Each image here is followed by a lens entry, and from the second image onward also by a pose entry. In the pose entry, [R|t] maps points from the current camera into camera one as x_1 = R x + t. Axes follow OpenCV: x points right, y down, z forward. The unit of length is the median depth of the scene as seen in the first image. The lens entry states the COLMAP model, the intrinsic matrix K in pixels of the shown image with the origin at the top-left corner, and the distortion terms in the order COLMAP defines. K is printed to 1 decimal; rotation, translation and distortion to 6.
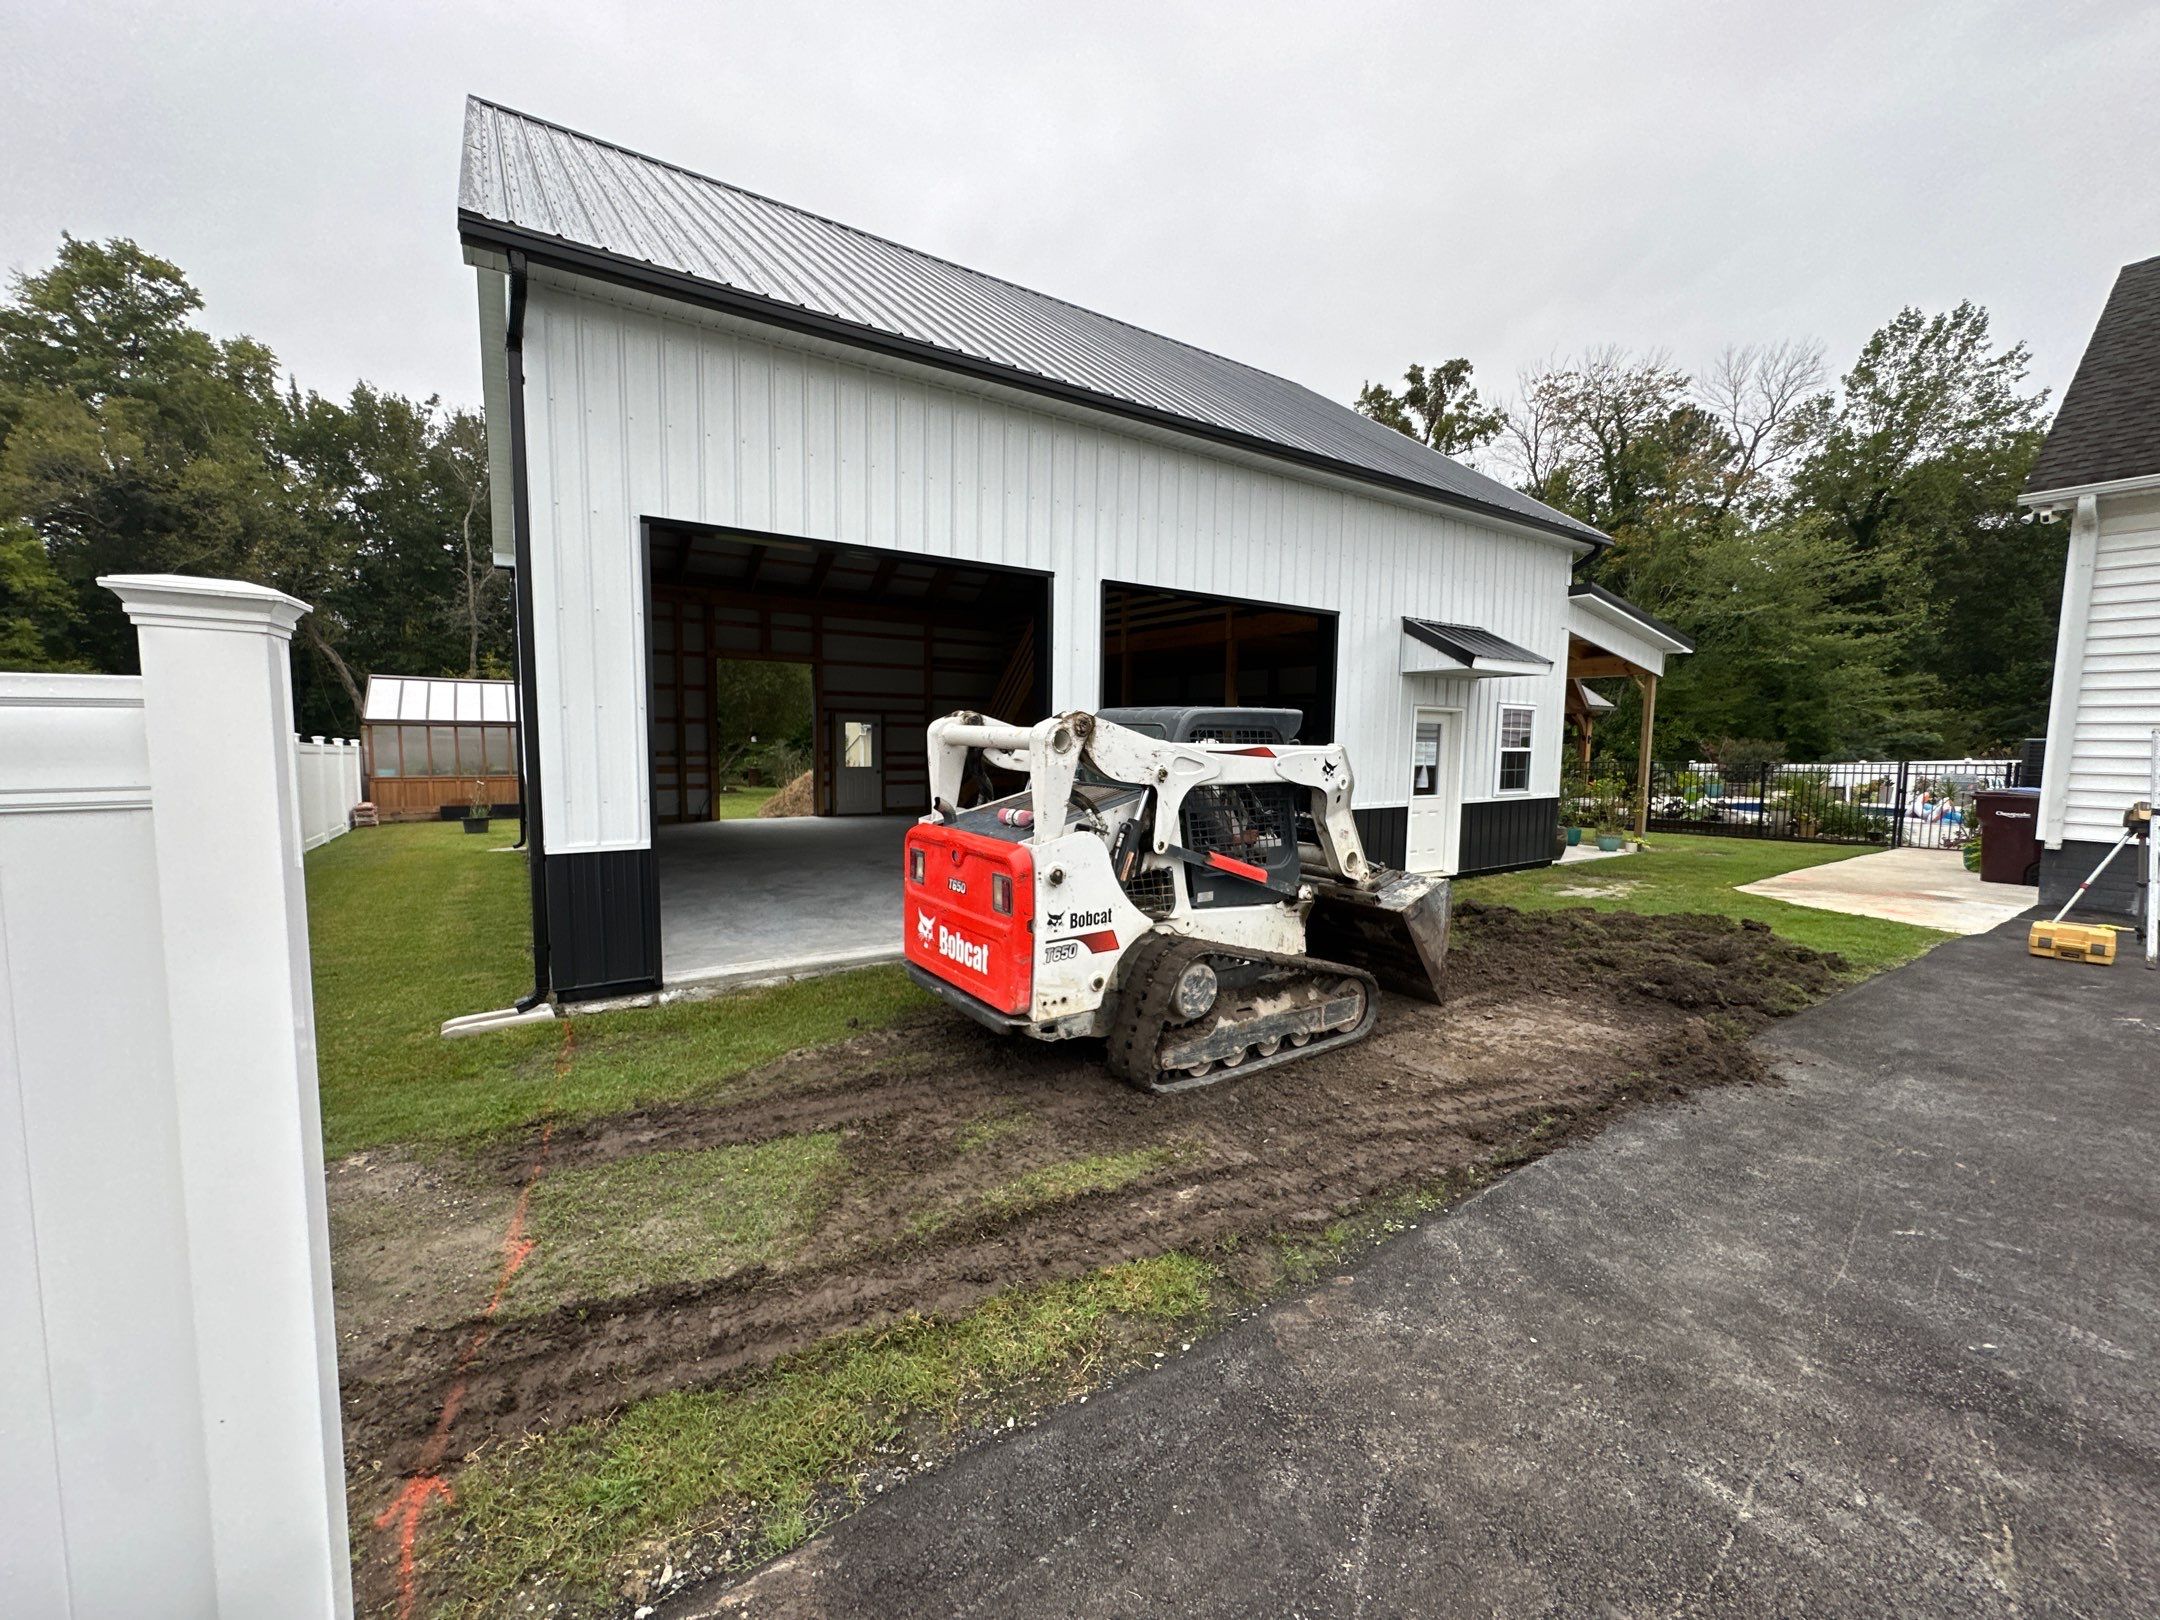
lens RADIAL K [[862.8, 0, 1080.0], [0, 862.8, 810.0], [0, 0, 1]] dist [0.000357, 0.000611]
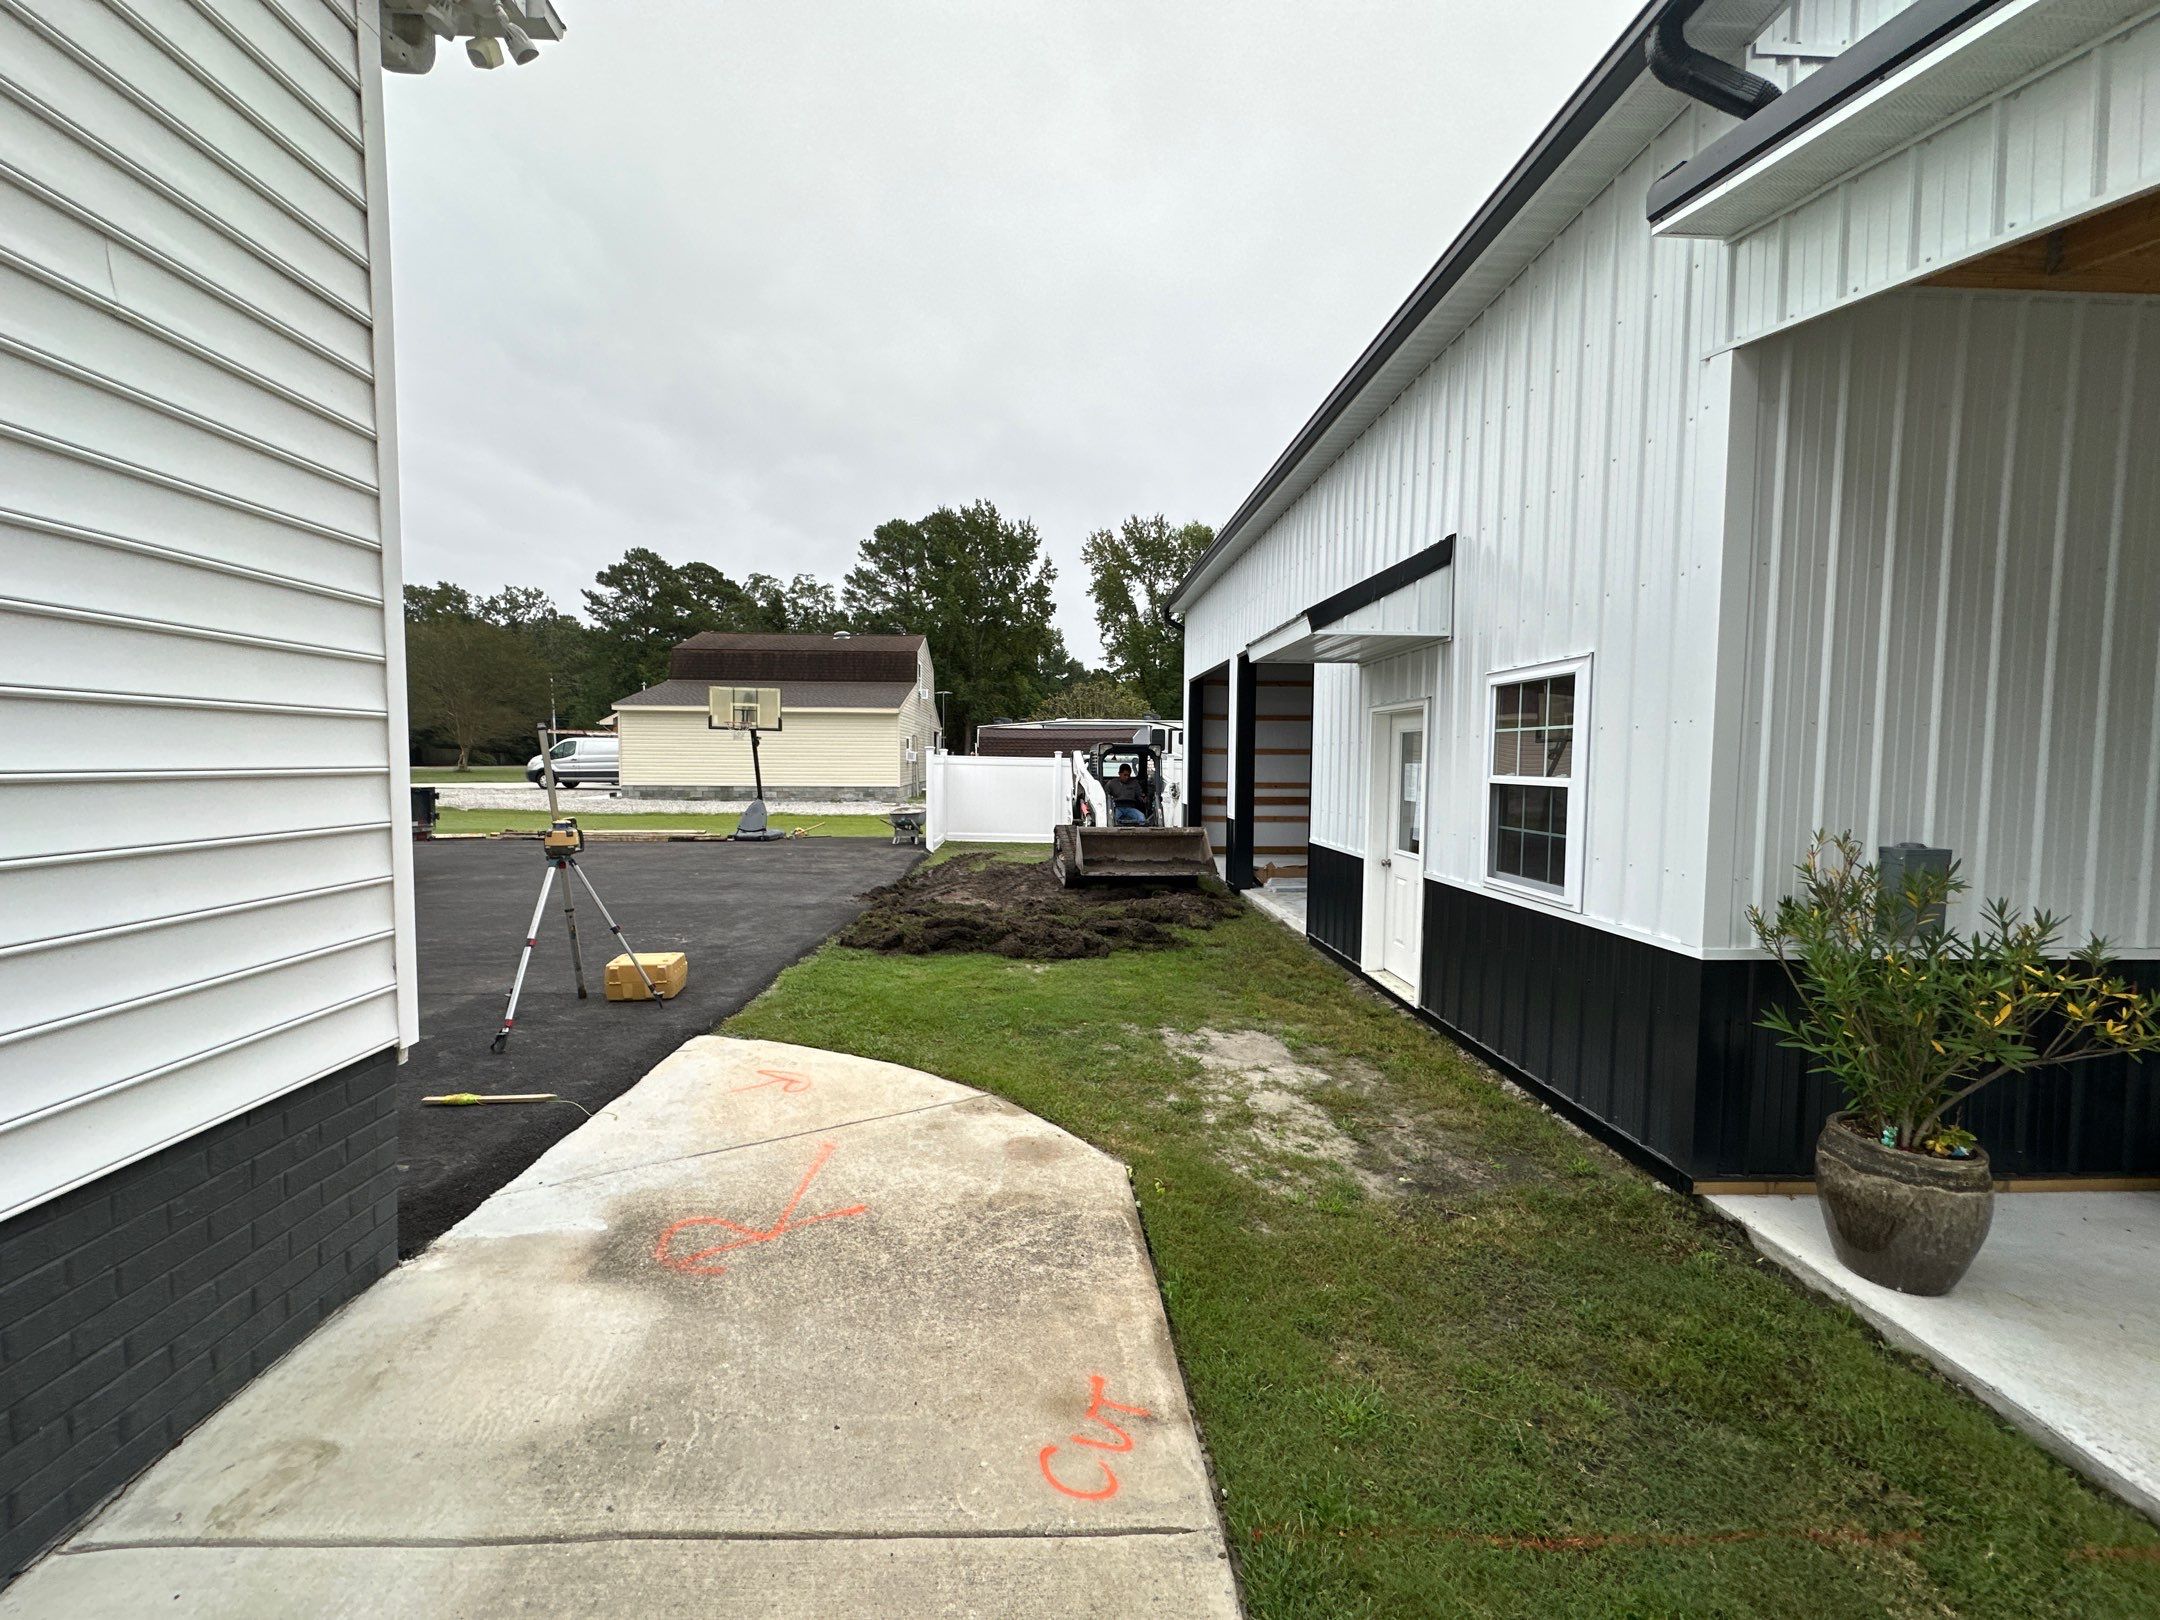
lens RADIAL K [[862.8, 0, 1080.0], [0, 862.8, 810.0], [0, 0, 1]] dist [0.000357, 0.000611]
pose [[-0.519780, 0.032216, -0.853692, 0.588447], [-0.091548, 0.991434, 0.093154, -0.046107], [0.849381, 0.126573, -0.512379, 0.637501]]
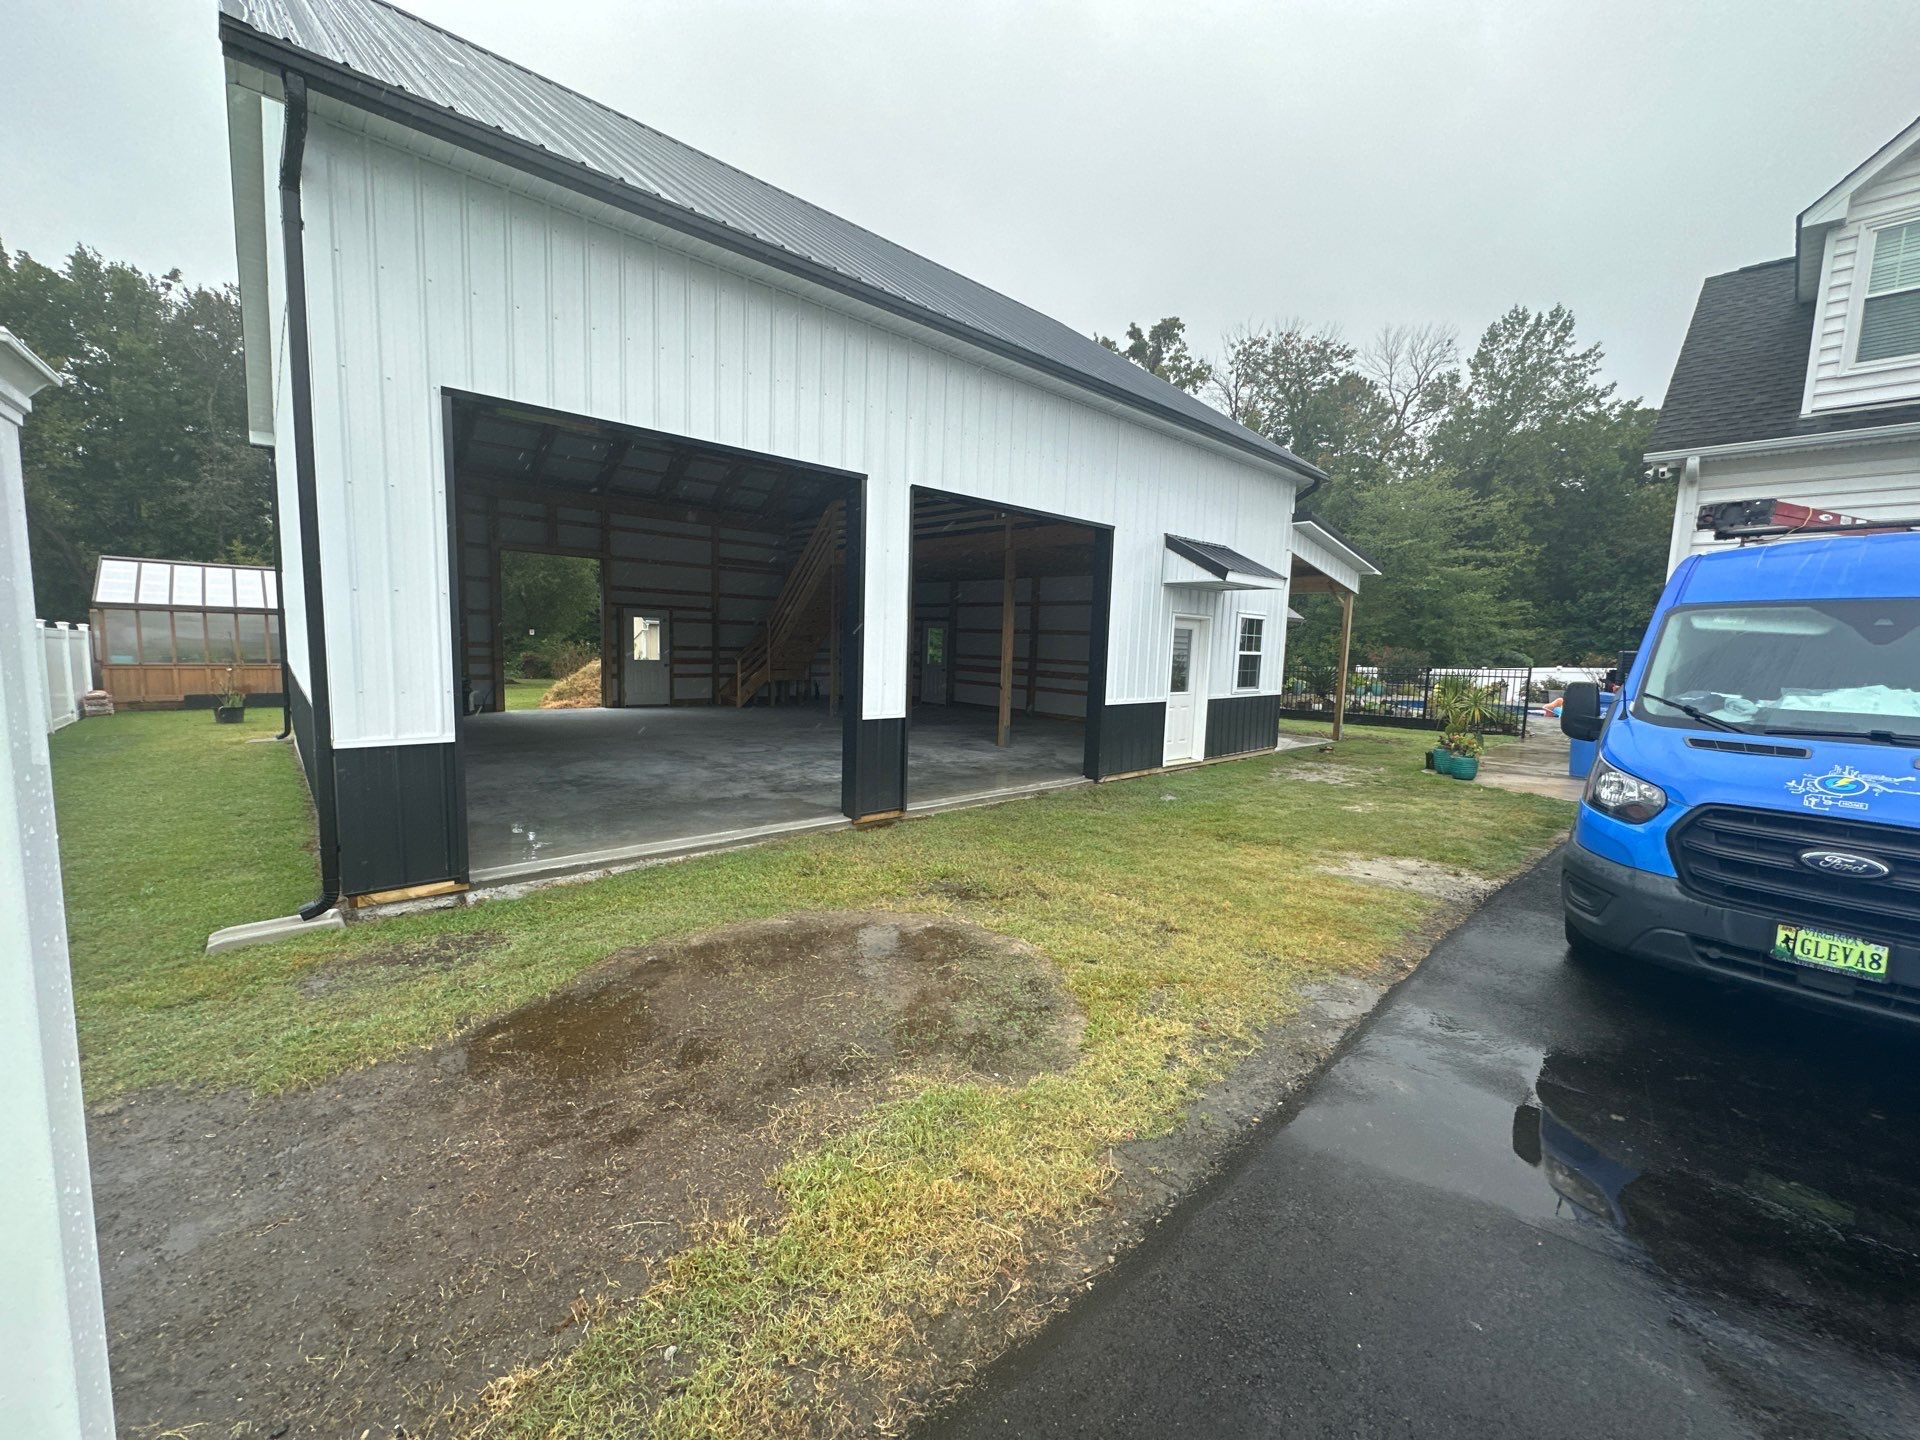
lens RADIAL K [[767.0, 0, 960.0], [0, 767.0, 720.0], [0, 0, 1]] dist [0.000357, 0.000611]
pose [[0.988265, 0.002889, 0.152724, -0.023019], [-0.006244, 0.999750, 0.021490, -0.000170], [-0.152624, -0.022191, 0.988035, 0.023998]]
